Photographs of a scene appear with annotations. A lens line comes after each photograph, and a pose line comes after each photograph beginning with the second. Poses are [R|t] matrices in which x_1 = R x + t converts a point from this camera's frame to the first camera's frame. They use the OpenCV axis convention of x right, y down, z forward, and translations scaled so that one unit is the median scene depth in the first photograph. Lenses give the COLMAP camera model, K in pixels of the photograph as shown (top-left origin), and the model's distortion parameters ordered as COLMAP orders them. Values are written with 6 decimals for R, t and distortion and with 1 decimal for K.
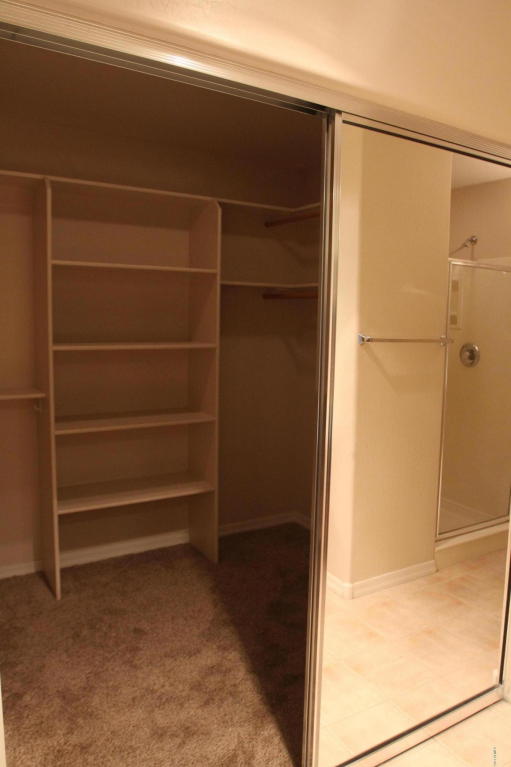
lens RADIAL K [[556.6, 0, 257.7], [0, 556.6, 383.7], [0, 0, 1]] dist [-0.051651, 0.018044]
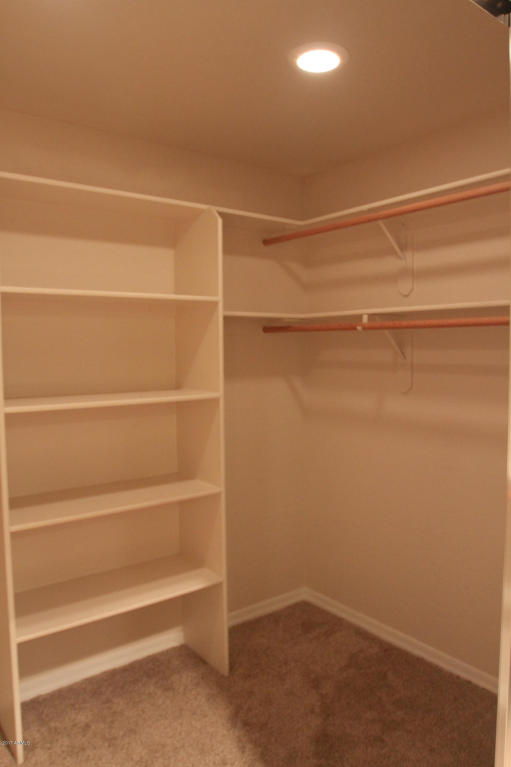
lens RADIAL K [[556.6, 0, 253.3], [0, 556.6, 381.5], [0, 0, 1]] dist [-0.051651, 0.018044]
pose [[0.993862, -0.036292, 0.104504, -0.108261], [0.042309, 0.997537, -0.055949, -0.040552], [-0.102216, 0.060027, 0.992949, 0.223647]]
